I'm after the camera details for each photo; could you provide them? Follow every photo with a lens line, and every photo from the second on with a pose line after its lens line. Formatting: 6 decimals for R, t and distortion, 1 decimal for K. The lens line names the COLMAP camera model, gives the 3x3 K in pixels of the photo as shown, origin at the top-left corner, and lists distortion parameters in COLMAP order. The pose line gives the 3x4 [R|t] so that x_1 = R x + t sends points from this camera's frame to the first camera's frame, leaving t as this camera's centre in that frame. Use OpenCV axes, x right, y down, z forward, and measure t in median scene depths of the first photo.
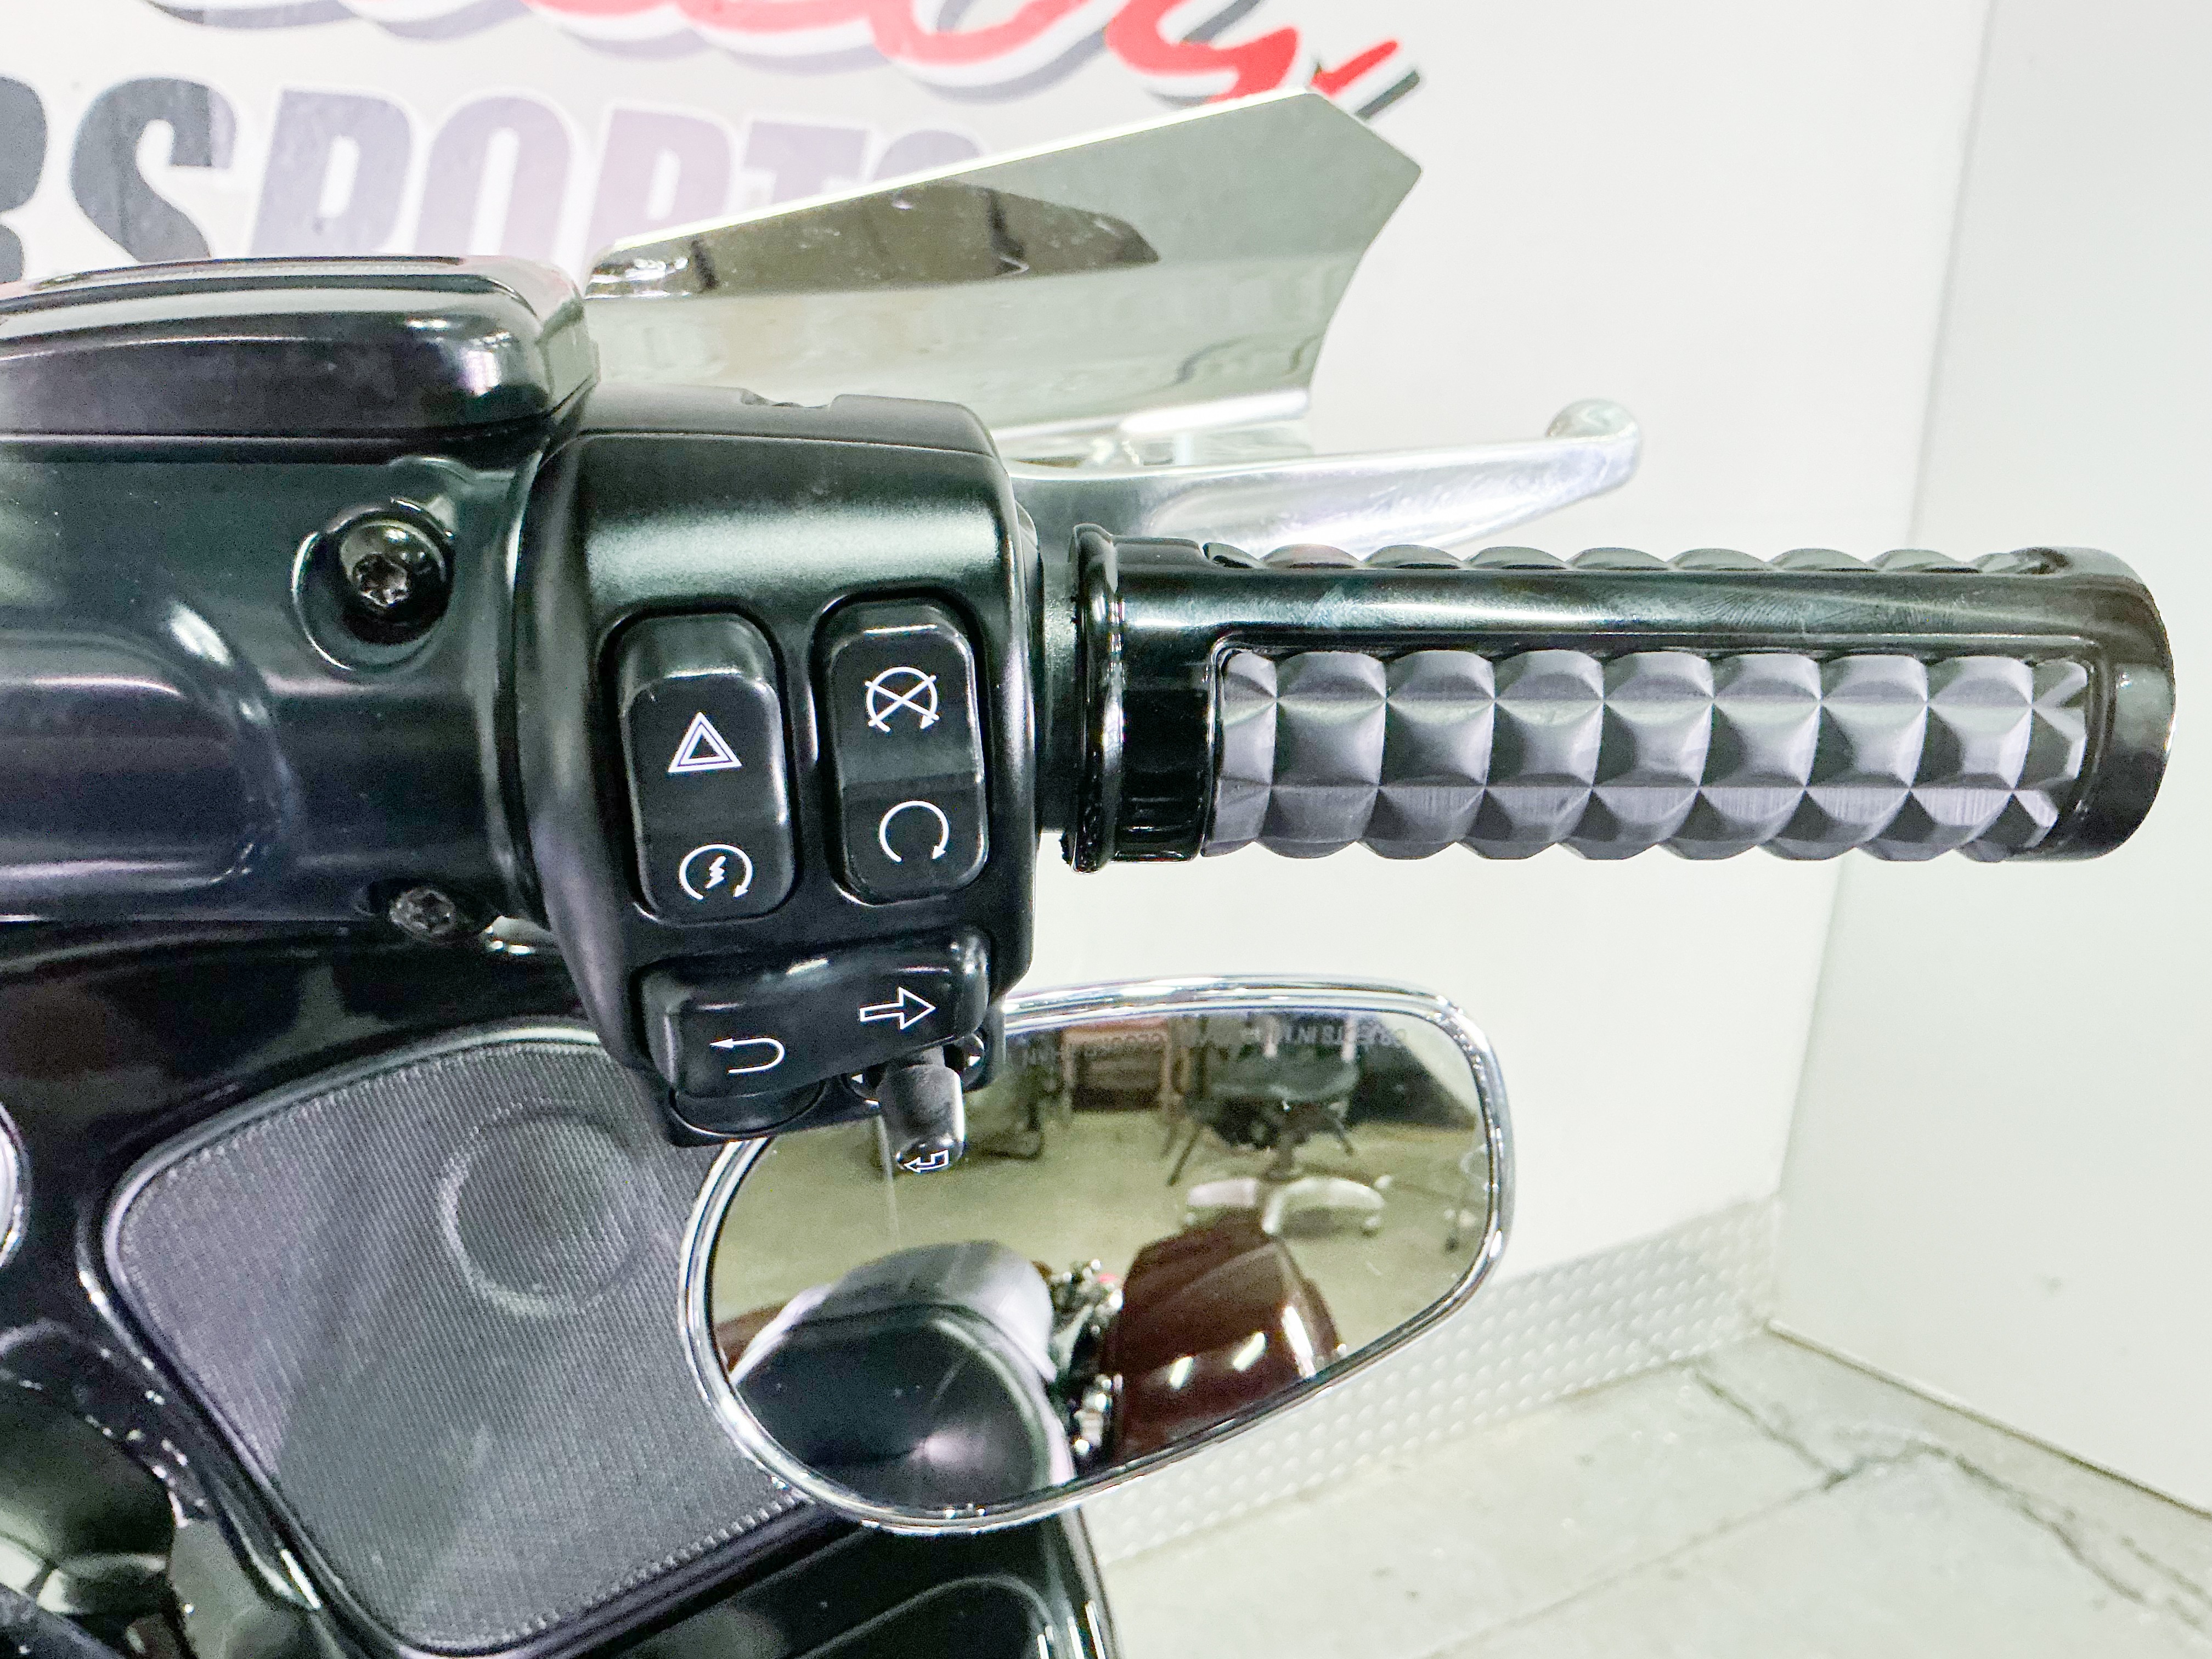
lens RADIAL K [[1783.4, 0, 1106.0], [0, 1783.4, 829.5], [0, 0, 1]] dist [-0.000732, -0.001718]
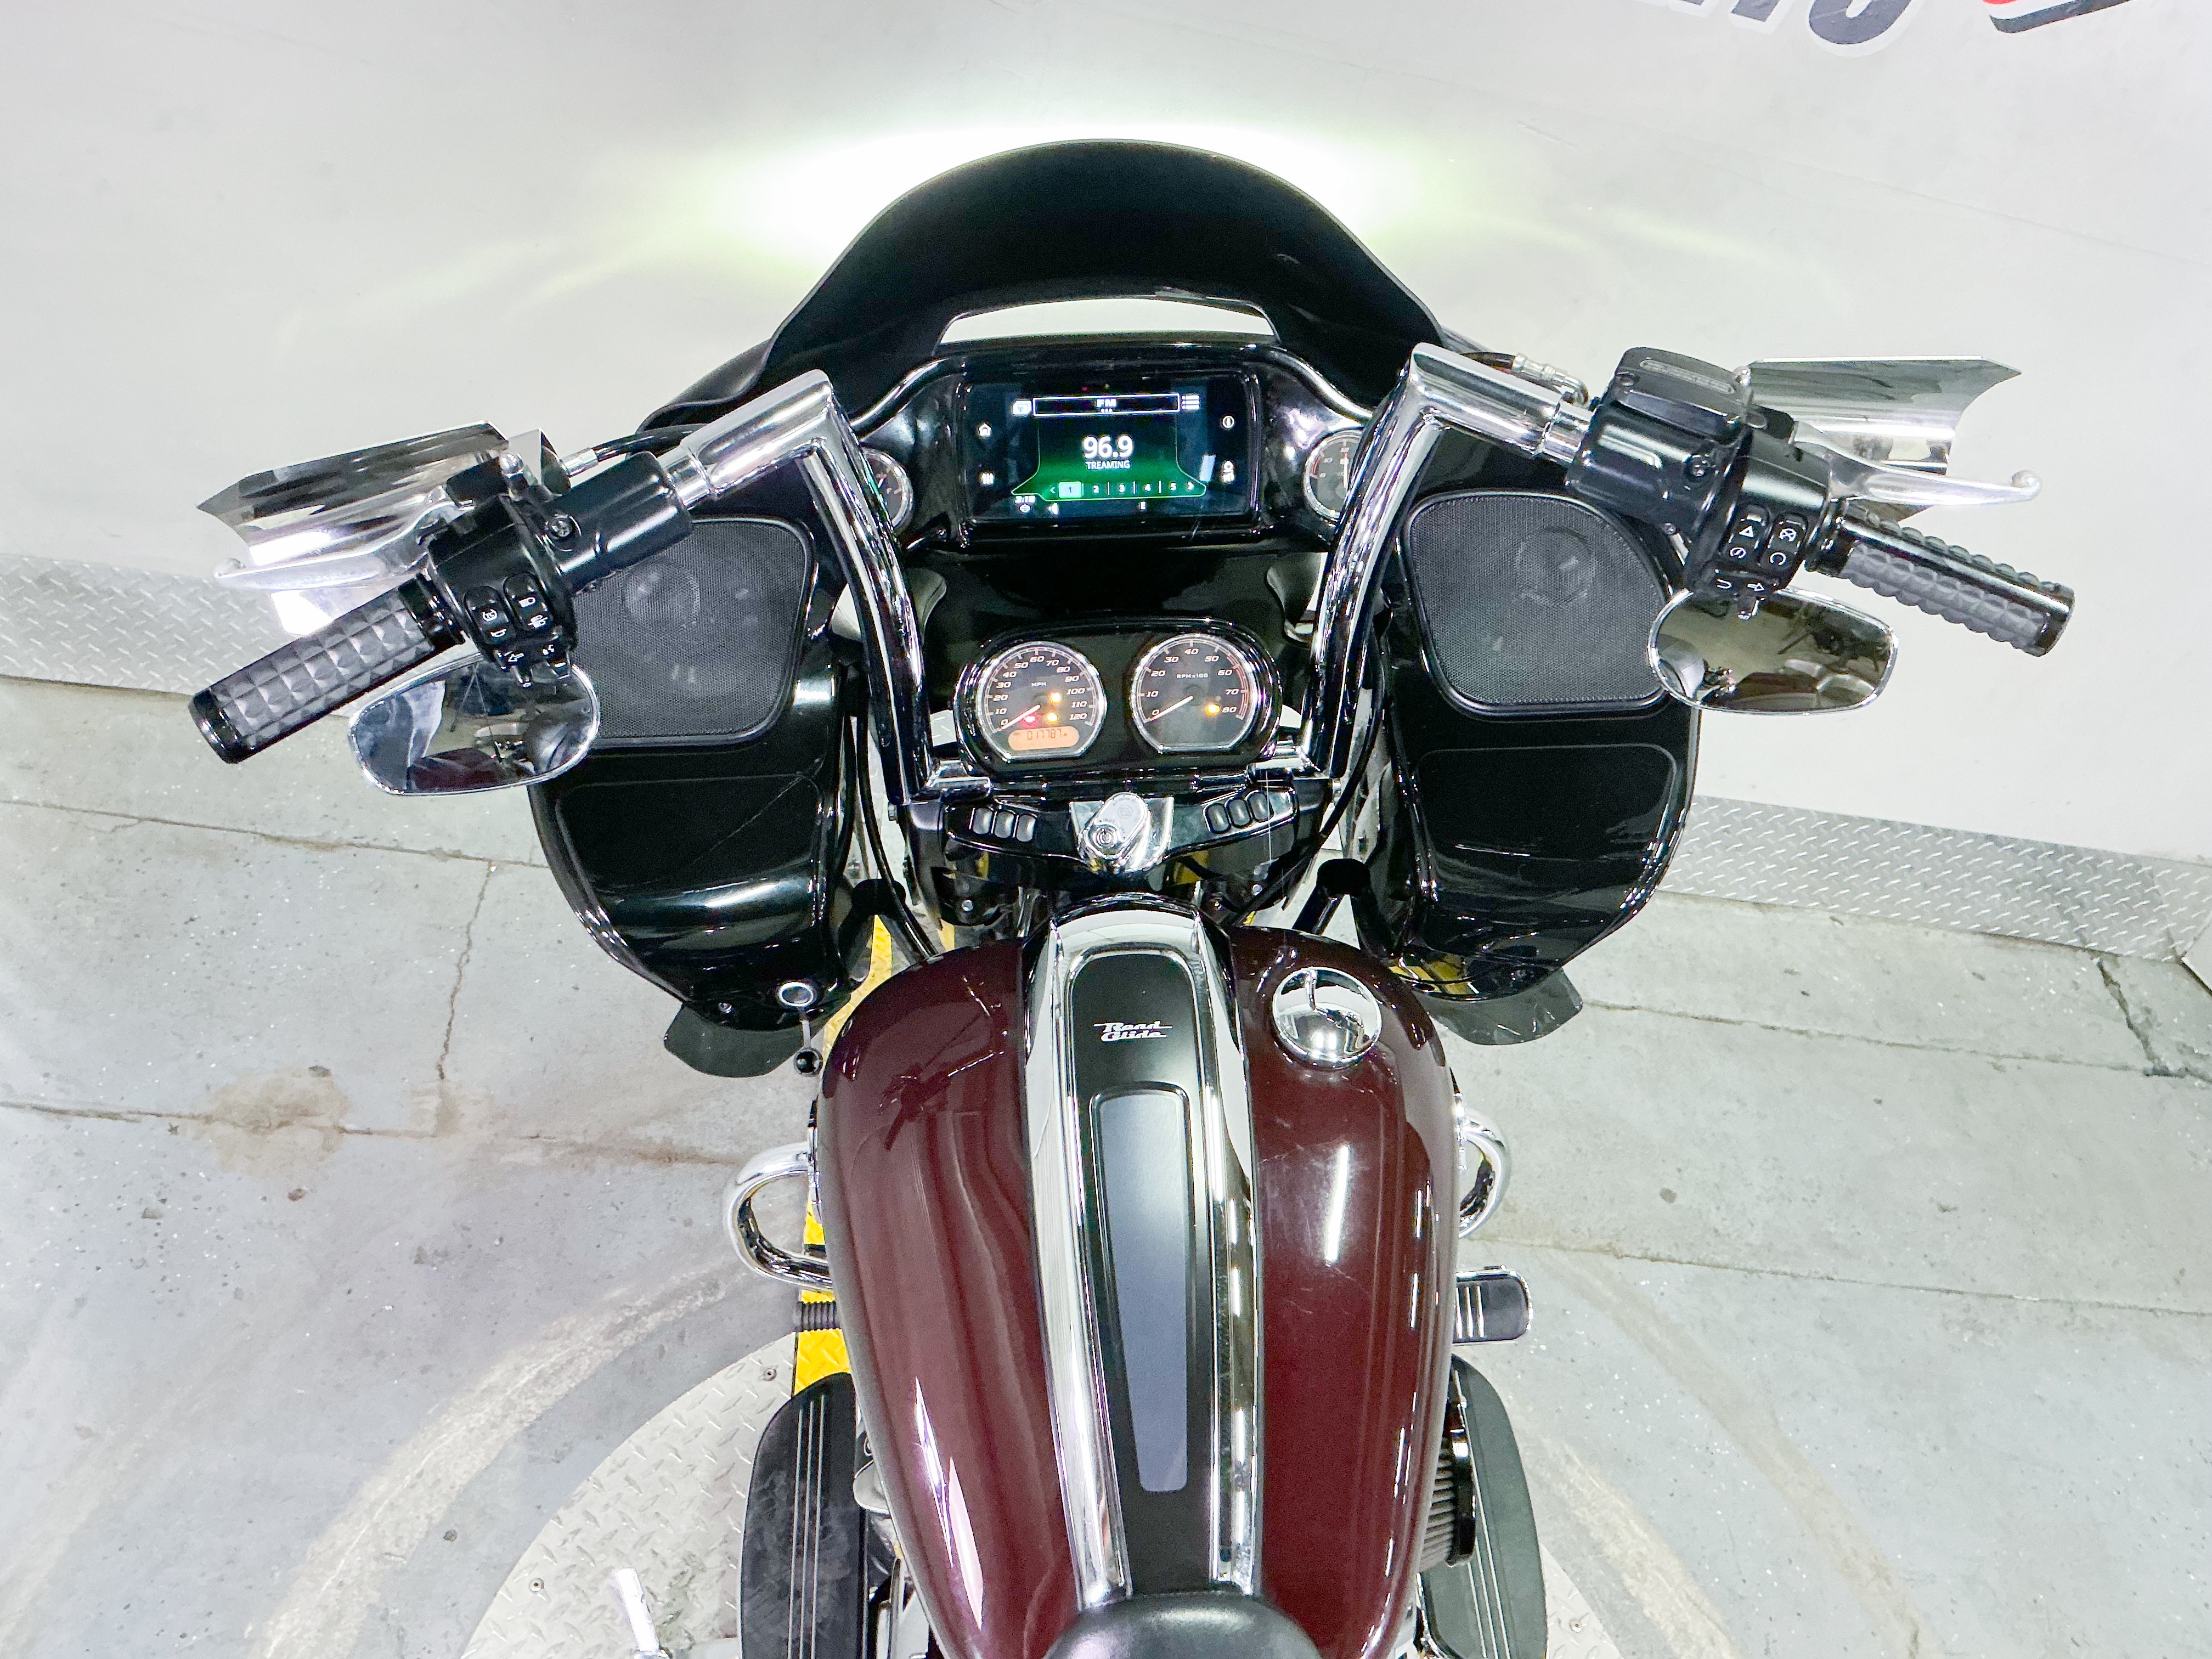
lens RADIAL K [[1783.4, 0, 1106.0], [0, 1783.4, 829.5], [0, 0, 1]] dist [-0.000732, -0.001718]
pose [[0.872674, 0.424525, -0.241285, -0.191809], [-0.309380, 0.862990, 0.399415, -0.651930], [0.377788, -0.273910, 0.884449, -3.744889]]
